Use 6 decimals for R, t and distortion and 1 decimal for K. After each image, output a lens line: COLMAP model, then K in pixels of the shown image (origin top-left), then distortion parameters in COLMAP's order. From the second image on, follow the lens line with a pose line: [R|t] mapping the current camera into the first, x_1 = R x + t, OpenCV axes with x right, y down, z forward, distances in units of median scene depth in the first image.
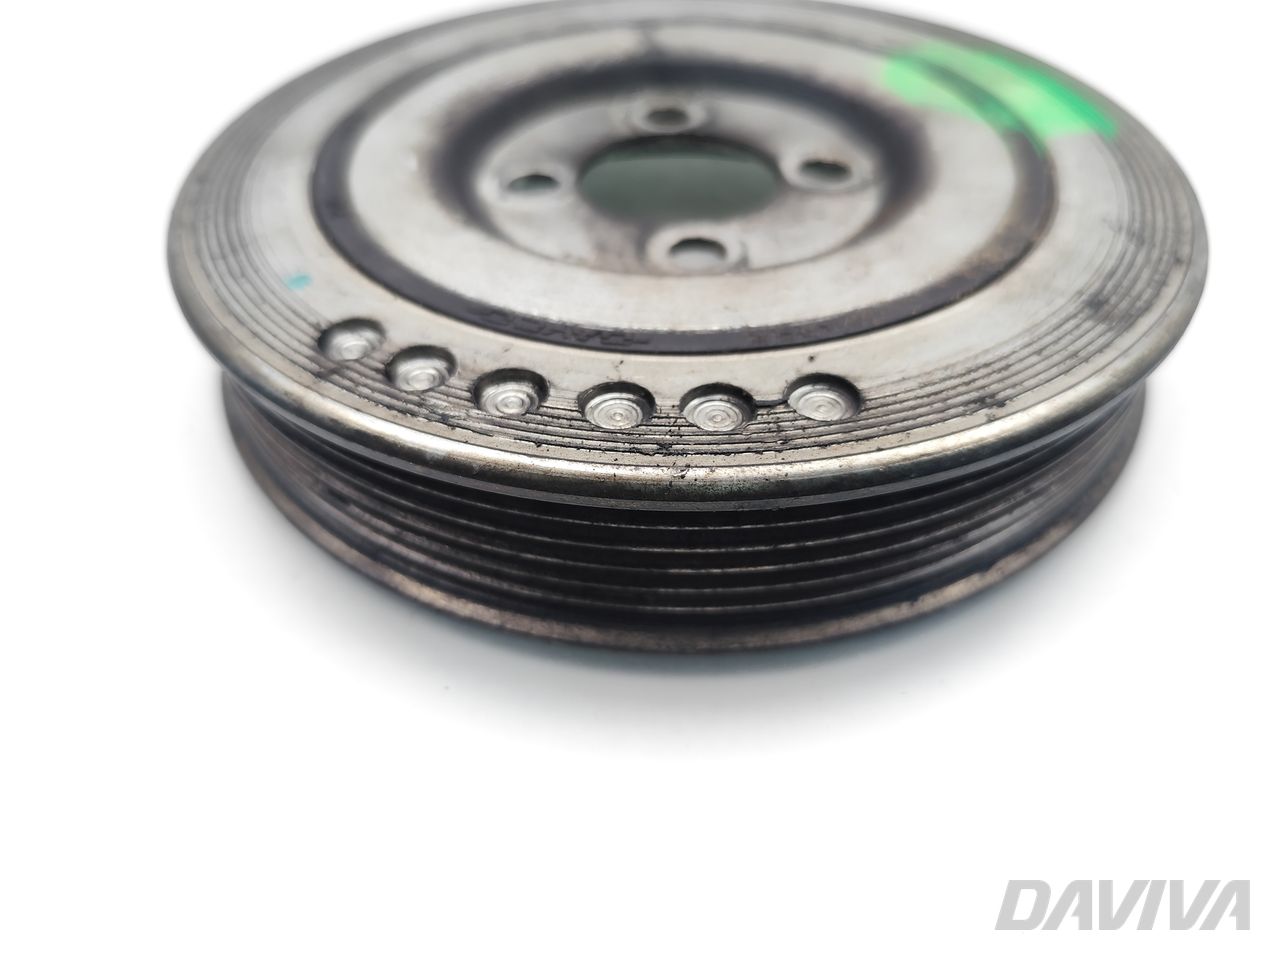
lens RADIAL K [[838.1, 0, 640.0], [0, 838.1, 480.0], [0, 0, 1]] dist [0.005356, 0.000390]
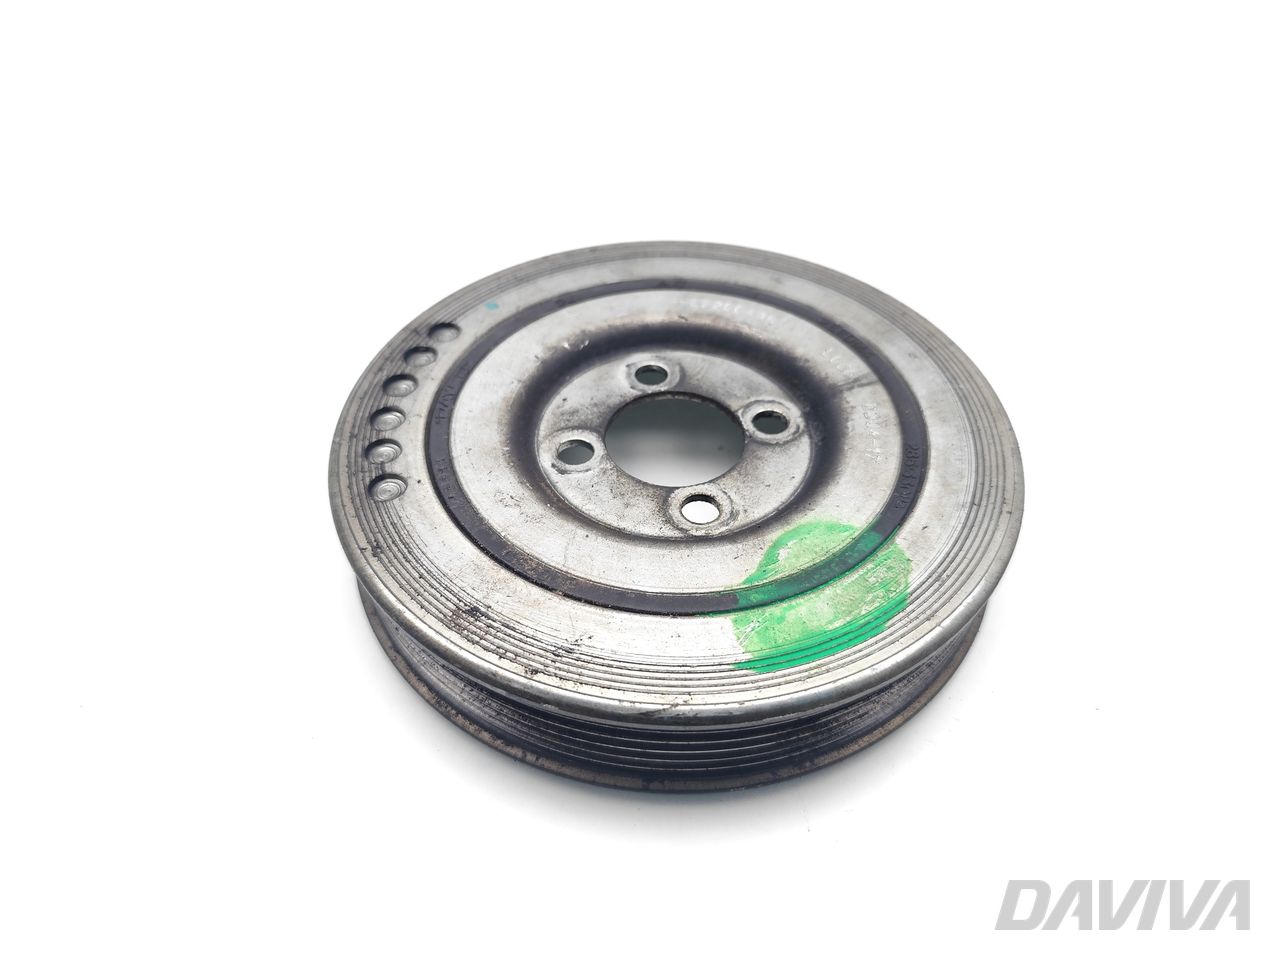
lens RADIAL K [[875.8, 0, 640.0], [0, 875.8, 480.0], [0, 0, 1]] dist [-0.034431, -0.000190]
pose [[0.176299, 0.684473, -0.707401, 1.564125], [-0.738874, 0.566854, 0.364338, -1.142609], [0.650372, 0.458448, 0.605674, 0.185493]]
